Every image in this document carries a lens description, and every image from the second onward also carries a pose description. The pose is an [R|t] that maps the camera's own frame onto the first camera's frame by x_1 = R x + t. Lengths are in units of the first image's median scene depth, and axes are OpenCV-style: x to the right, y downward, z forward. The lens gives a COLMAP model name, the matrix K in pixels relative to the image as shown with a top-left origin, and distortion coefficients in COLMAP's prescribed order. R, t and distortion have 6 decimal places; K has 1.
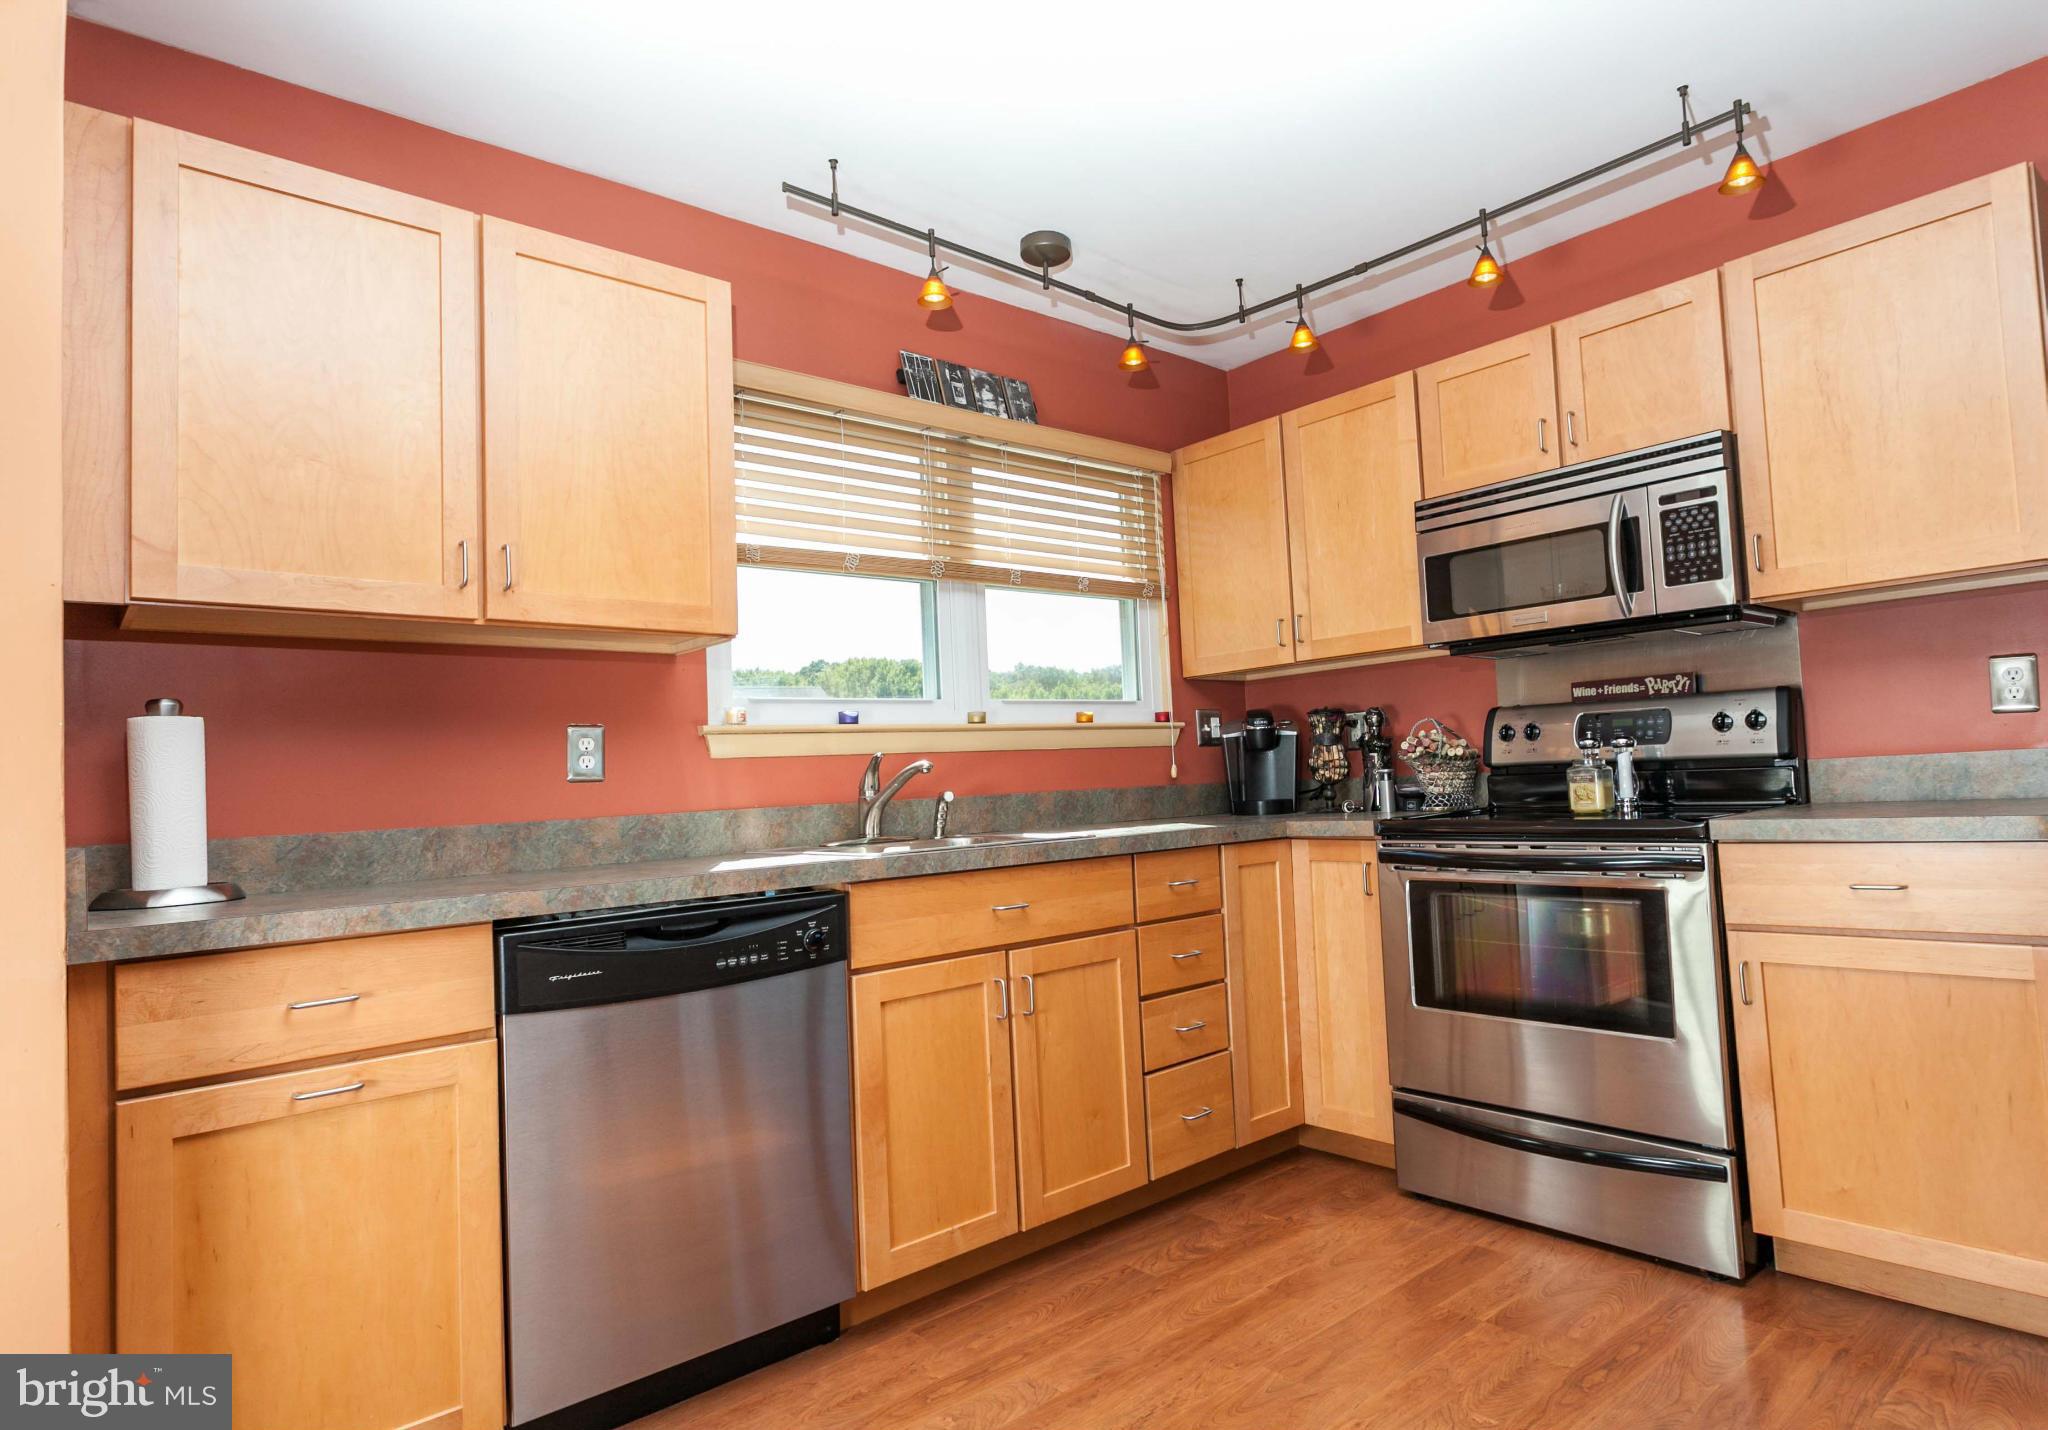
lens RADIAL K [[1126.2, 0, 1024.0], [0, 1126.2, 715.0], [0, 0, 1]] dist [0.016493, -0.000972]
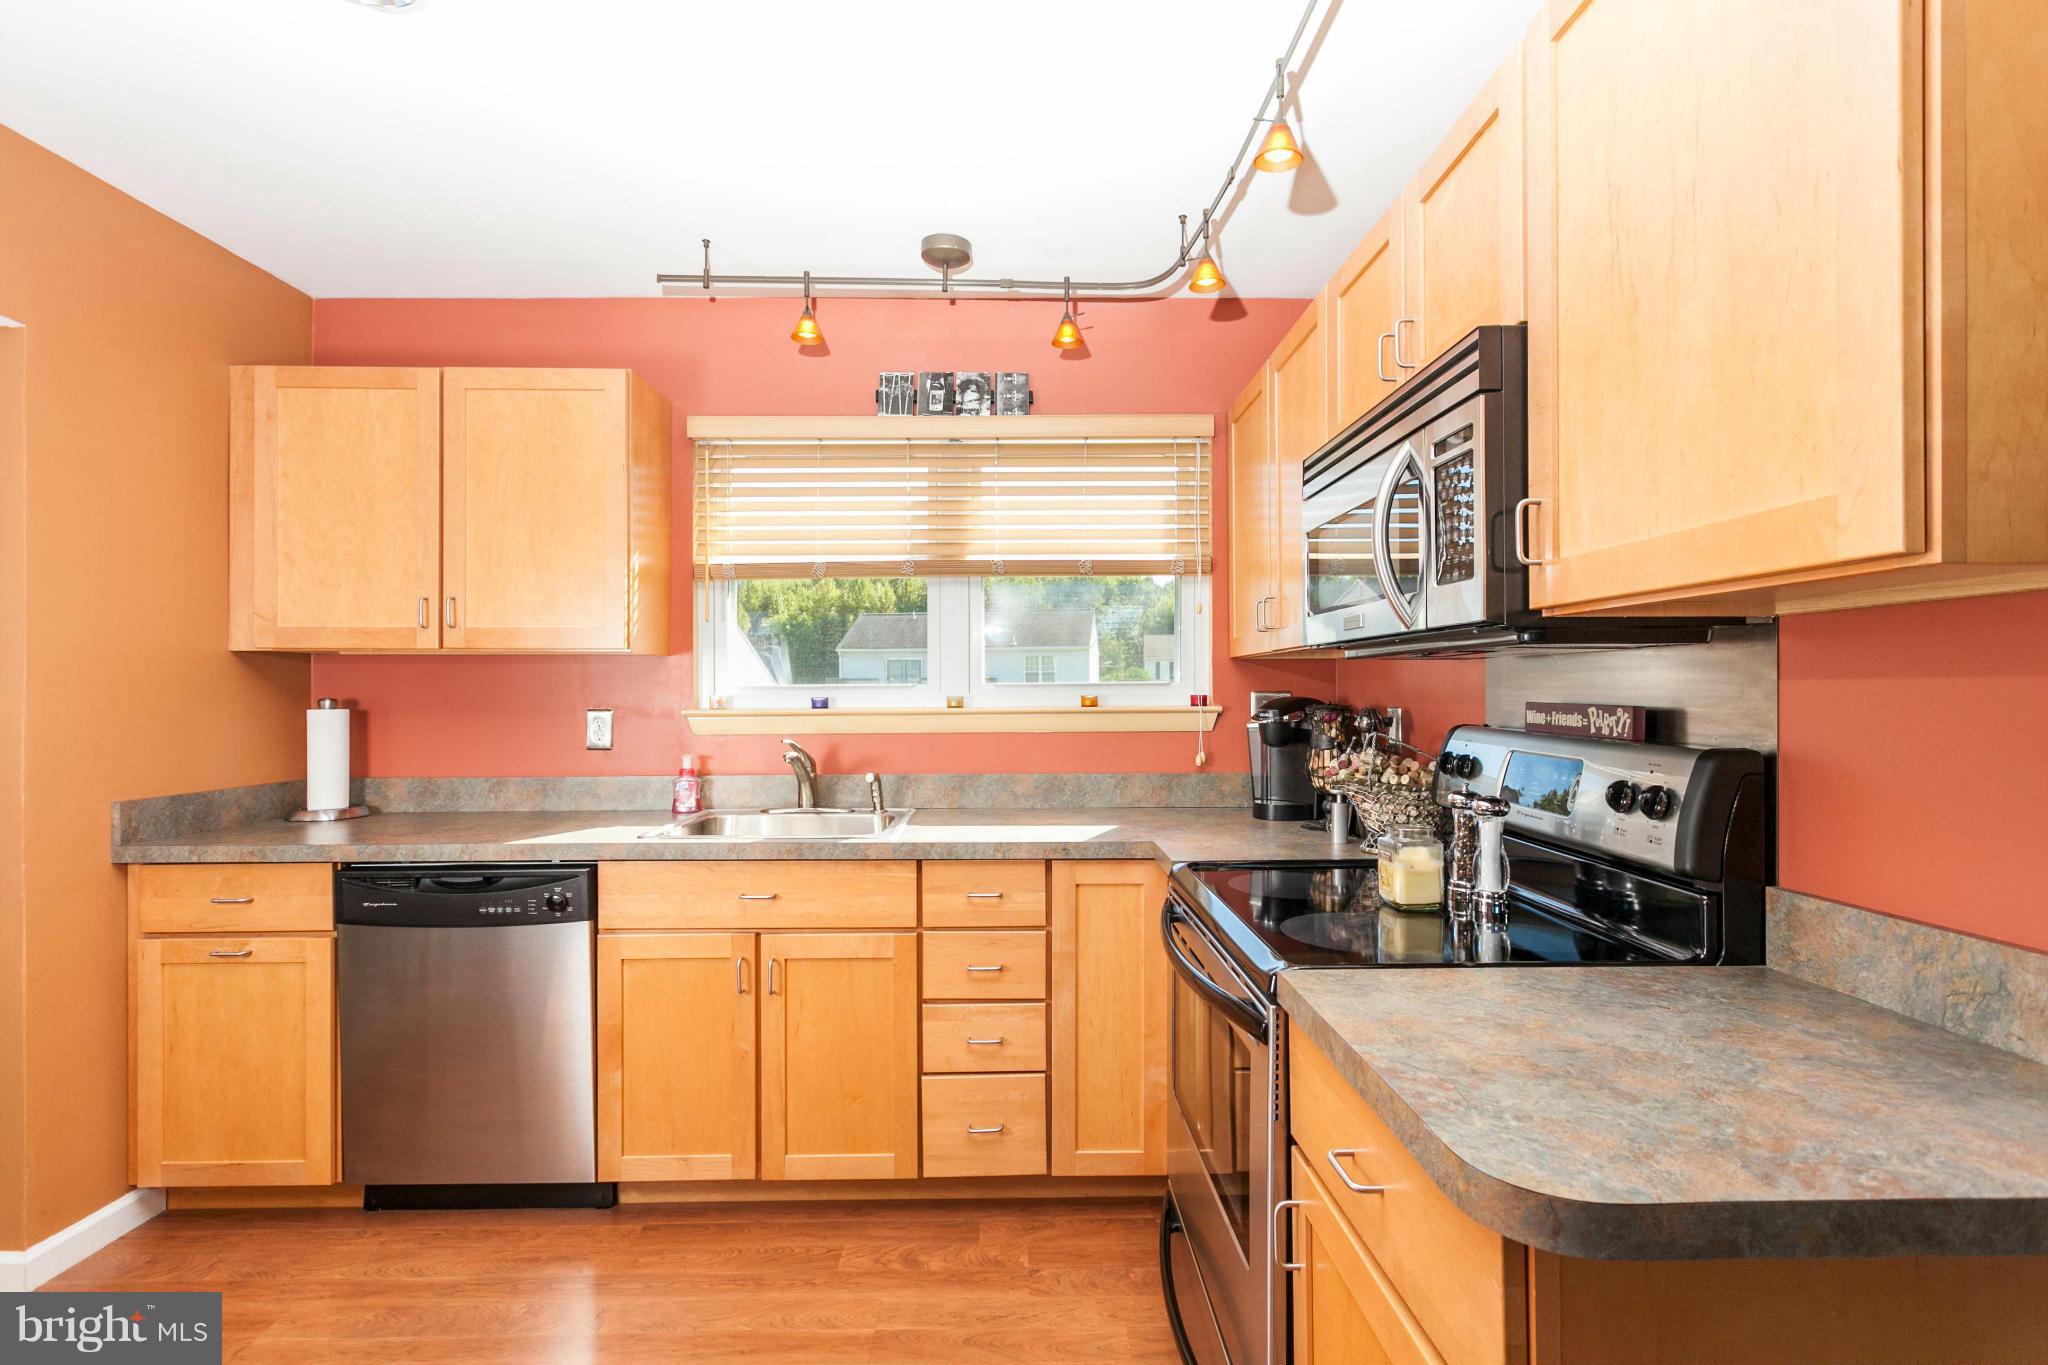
lens RADIAL K [[940.0, 0, 1024.0], [0, 940.0, 682.5], [0, 0, 1]] dist [0.024427, 0.000574]
pose [[0.764542, 0.038638, -0.643414, 0.688171], [0.007508, 0.997600, 0.068829, -0.091091], [0.644530, -0.057453, 0.762418, 0.409167]]
